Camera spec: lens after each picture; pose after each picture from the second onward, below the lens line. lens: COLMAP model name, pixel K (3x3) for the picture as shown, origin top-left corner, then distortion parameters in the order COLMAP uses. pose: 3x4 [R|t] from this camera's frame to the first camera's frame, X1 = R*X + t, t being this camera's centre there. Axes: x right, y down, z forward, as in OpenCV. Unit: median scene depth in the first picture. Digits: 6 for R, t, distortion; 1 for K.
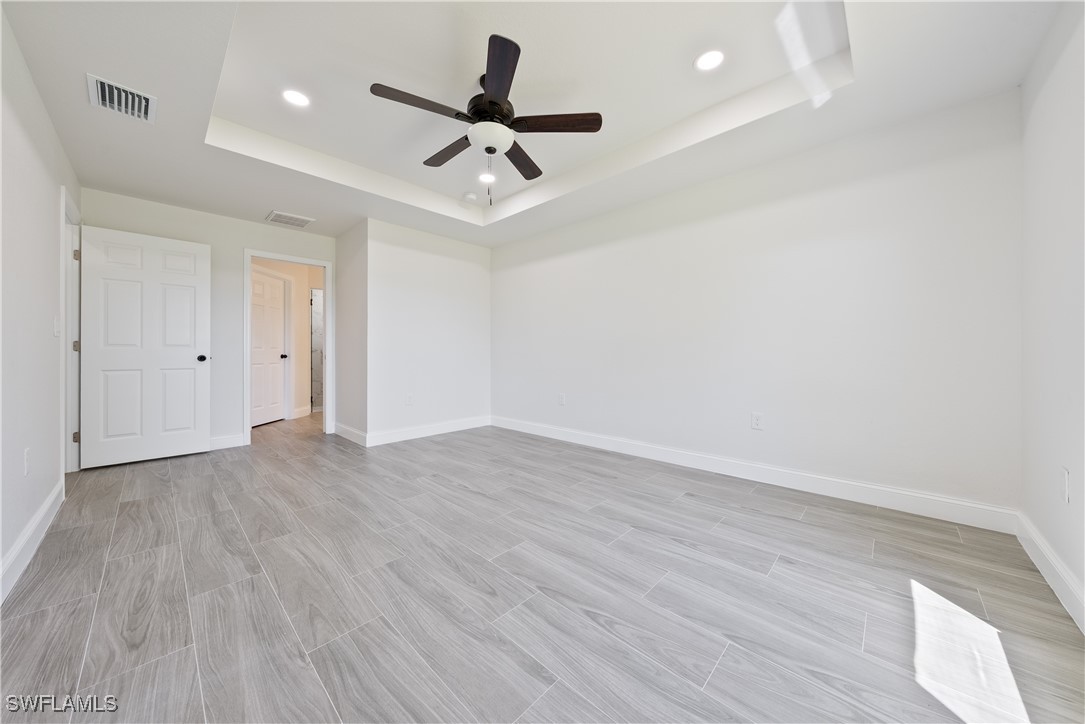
lens RADIAL K [[374.8, 0, 545.6], [0, 374.8, 349.5], [0, 0, 1]] dist [-0.004229, -0.000080]
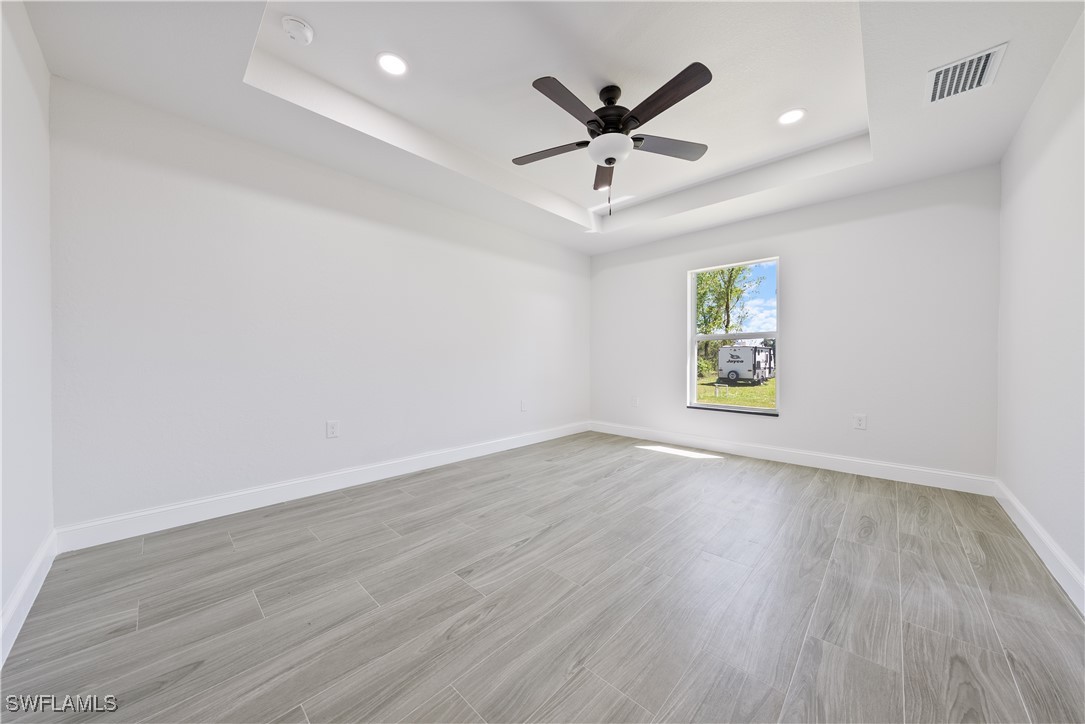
lens RADIAL K [[369.2, 0, 544.3], [0, 369.2, 361.0], [0, 0, 1]] dist [-0.004106, 0.000171]
pose [[-0.002829, -0.003969, 0.999988, -1.175277], [-0.010817, 0.999934, 0.003938, 0.008694], [-0.999937, -0.010806, -0.002872, 1.200315]]
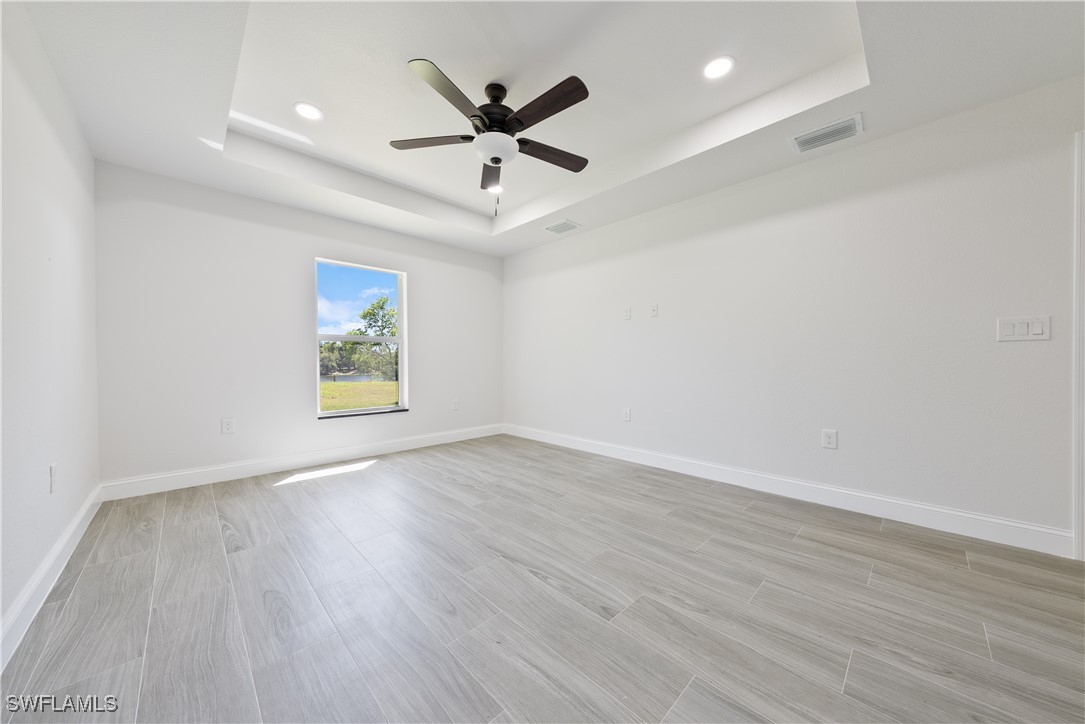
lens RADIAL K [[369.2, 0, 544.3], [0, 369.2, 361.0], [0, 0, 1]] dist [-0.004106, 0.000171]
pose [[-0.999245, 0.002791, 0.038753, -0.317585], [0.002422, 0.999951, -0.009571, 0.014972], [-0.038778, -0.009470, -0.999203, 2.025936]]
